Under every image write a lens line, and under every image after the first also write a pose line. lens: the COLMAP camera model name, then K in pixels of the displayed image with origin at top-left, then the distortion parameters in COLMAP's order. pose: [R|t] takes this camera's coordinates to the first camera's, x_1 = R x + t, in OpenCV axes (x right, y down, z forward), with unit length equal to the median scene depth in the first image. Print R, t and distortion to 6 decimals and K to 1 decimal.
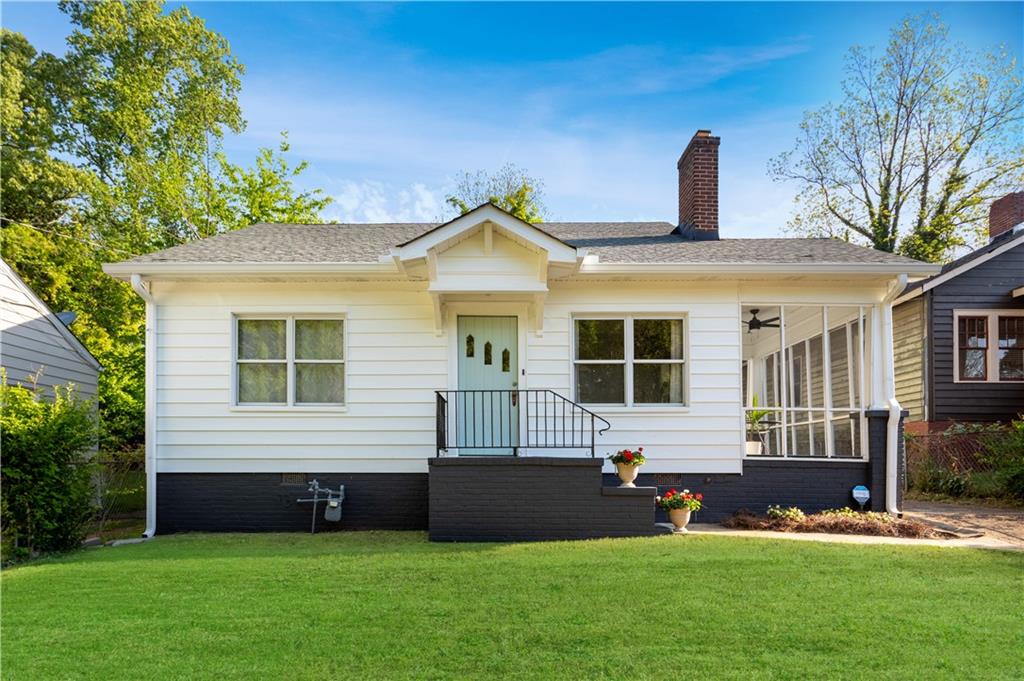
lens RADIAL K [[597.9, 0, 483.1], [0, 597.9, 453.1], [0, 0, 1]] dist [-0.003685, 0.005019]
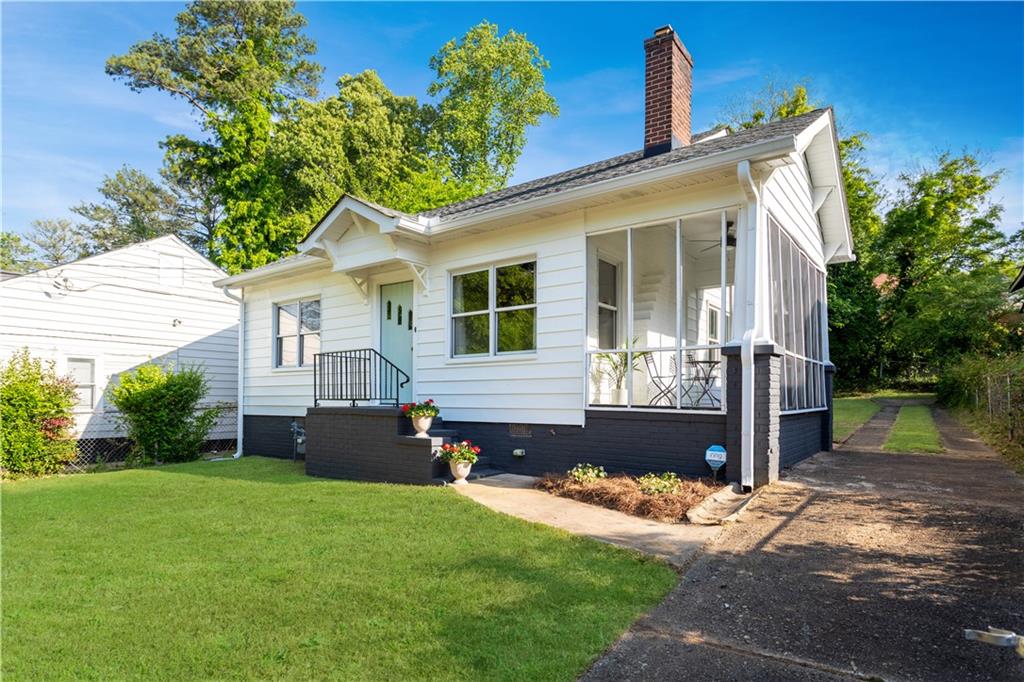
lens RADIAL K [[568.7, 0, 499.7], [0, 568.7, 383.7], [0, 0, 1]] dist [-0.006159, 0.002097]
pose [[0.803472, -0.018503, -0.595055, 0.821042], [0.013809, 0.999827, -0.012443, -0.019132], [0.595183, 0.001780, 0.803588, 0.241453]]
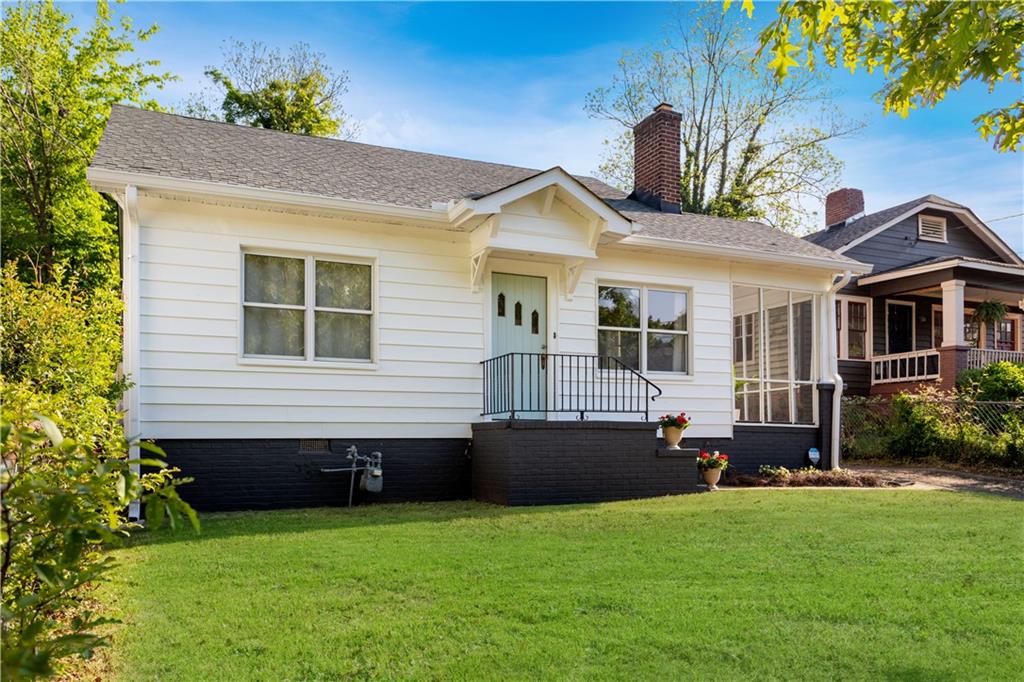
lens RADIAL K [[801.9, 0, 502.9], [0, 801.9, 435.6], [0, 0, 1]] dist [0.002014, -0.005048]
pose [[0.907463, -0.001309, 0.420129, -0.564022], [-0.004642, 0.999903, 0.013141, 0.012310], [-0.420105, -0.013875, 0.907369, -0.163363]]
